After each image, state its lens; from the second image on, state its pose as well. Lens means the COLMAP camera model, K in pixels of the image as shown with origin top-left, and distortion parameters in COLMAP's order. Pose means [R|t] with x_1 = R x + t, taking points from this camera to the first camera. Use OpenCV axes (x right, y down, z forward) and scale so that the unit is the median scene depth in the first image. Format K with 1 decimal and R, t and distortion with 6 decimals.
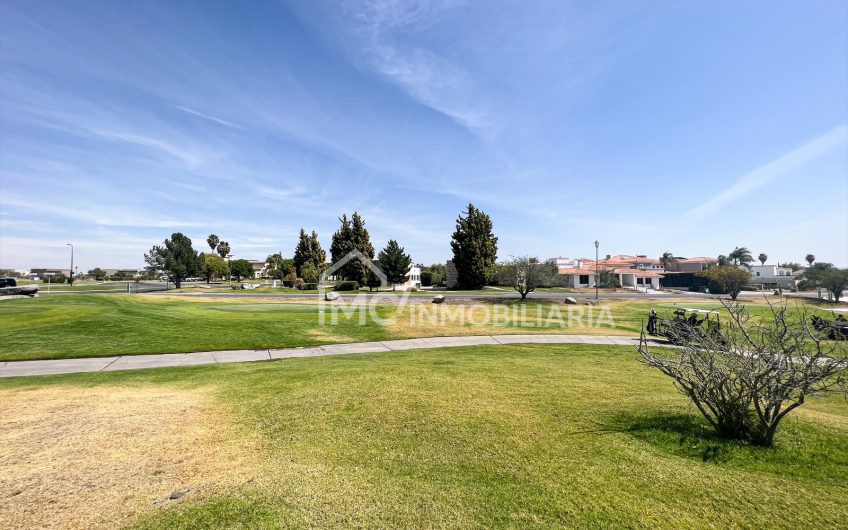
lens RADIAL K [[331.5, 0, 418.5], [0, 331.5, 265.0], [0, 0, 1]] dist [0.001665, -0.000069]
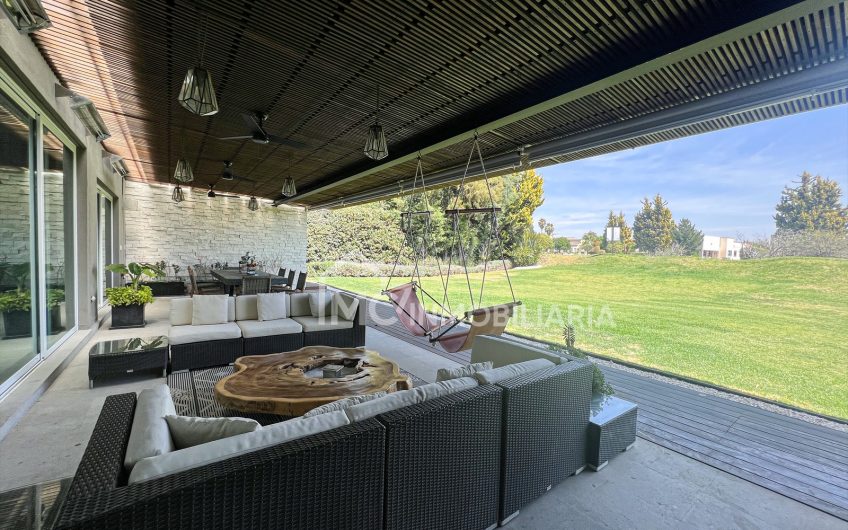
lens RADIAL K [[340.9, 0, 421.2], [0, 340.9, 267.0], [0, 0, 1]] dist [-0.000641, 0.001369]
pose [[0.637172, 0.053809, -0.768841, 0.224494], [0.001582, 0.997466, 0.071121, 0.007620], [0.770720, -0.046533, 0.635473, -0.423592]]
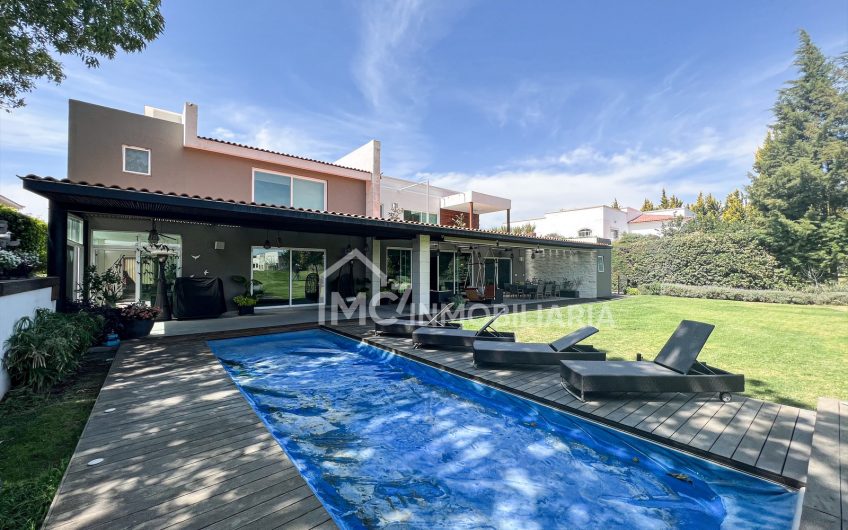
lens RADIAL K [[340.9, 0, 422.2], [0, 340.9, 273.8], [0, 0, 1]] dist [-0.000641, 0.001369]
pose [[-0.748130, 0.002291, -0.663548, 0.388110], [0.025283, 0.999366, -0.025056, 0.015823], [0.663070, -0.035522, -0.747714, -0.193294]]
